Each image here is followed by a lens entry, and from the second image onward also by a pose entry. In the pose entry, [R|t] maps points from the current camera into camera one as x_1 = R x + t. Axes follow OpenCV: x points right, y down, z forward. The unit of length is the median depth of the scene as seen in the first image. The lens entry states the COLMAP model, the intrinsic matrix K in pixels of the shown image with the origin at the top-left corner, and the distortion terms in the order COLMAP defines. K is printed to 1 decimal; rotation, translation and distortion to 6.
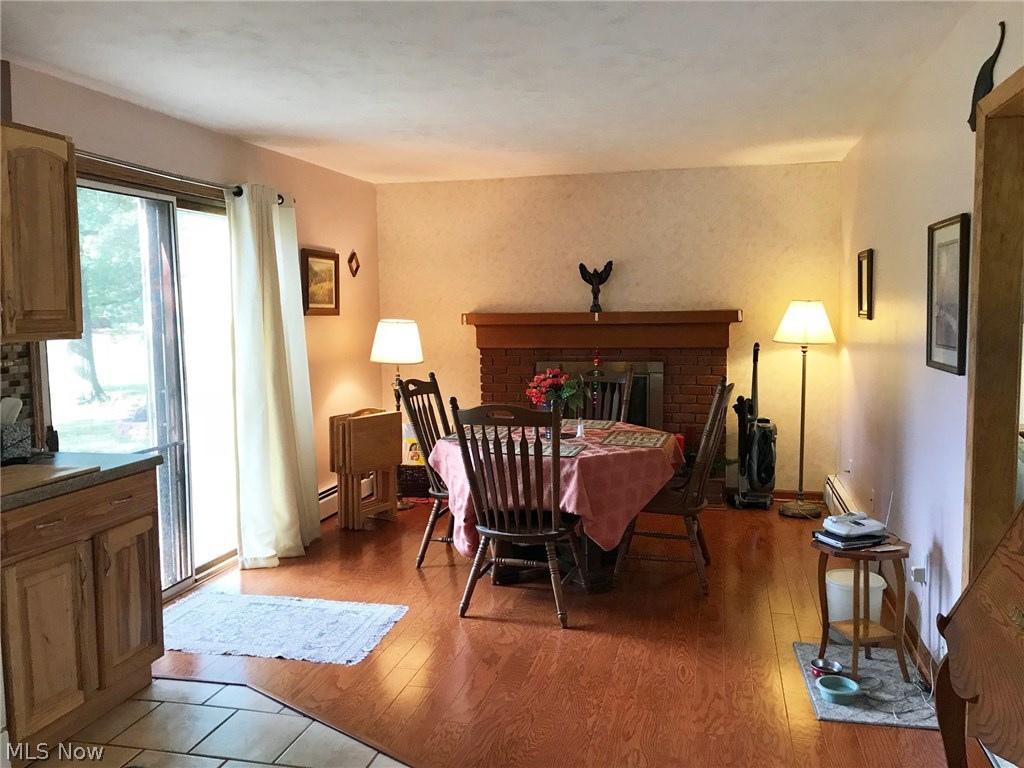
lens RADIAL K [[849.4, 0, 512.0], [0, 849.4, 384.0], [0, 0, 1]] dist [0.004930, -0.000371]
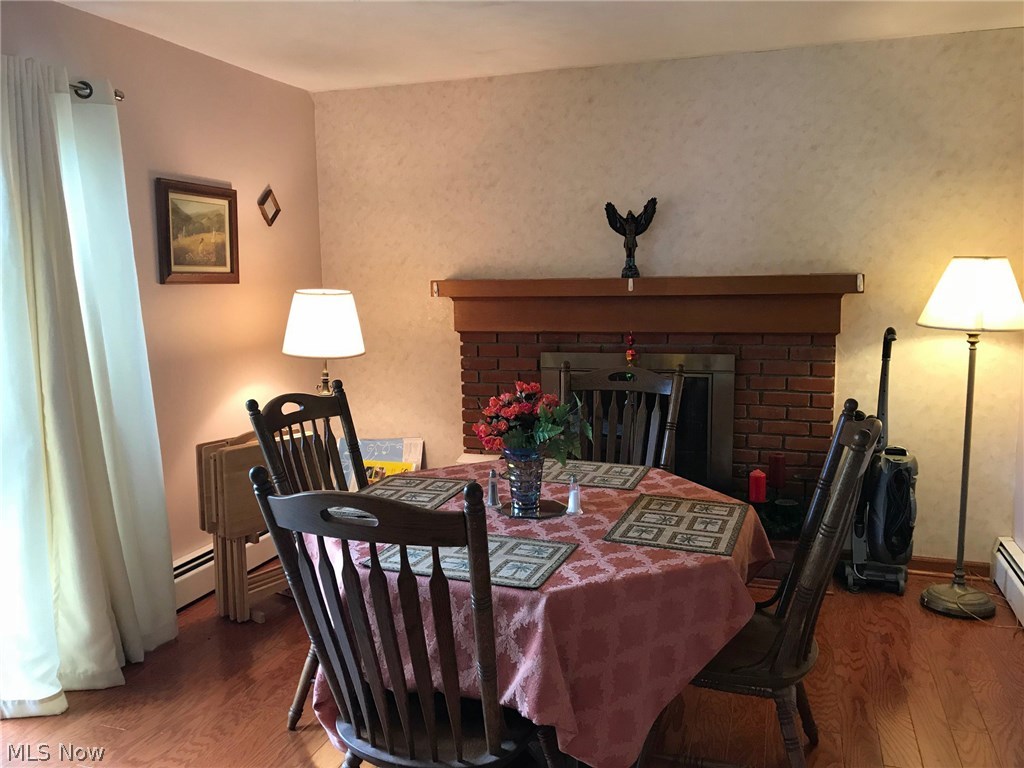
lens RADIAL K [[839.6, 0, 512.0], [0, 839.6, 384.0], [0, 0, 1]] dist [-0.008190, 0.002752]
pose [[0.996792, 0.007515, -0.079677, 0.063531], [-0.004338, 0.999192, 0.039966, -0.029893], [0.079913, -0.039492, 0.996019, 0.366891]]
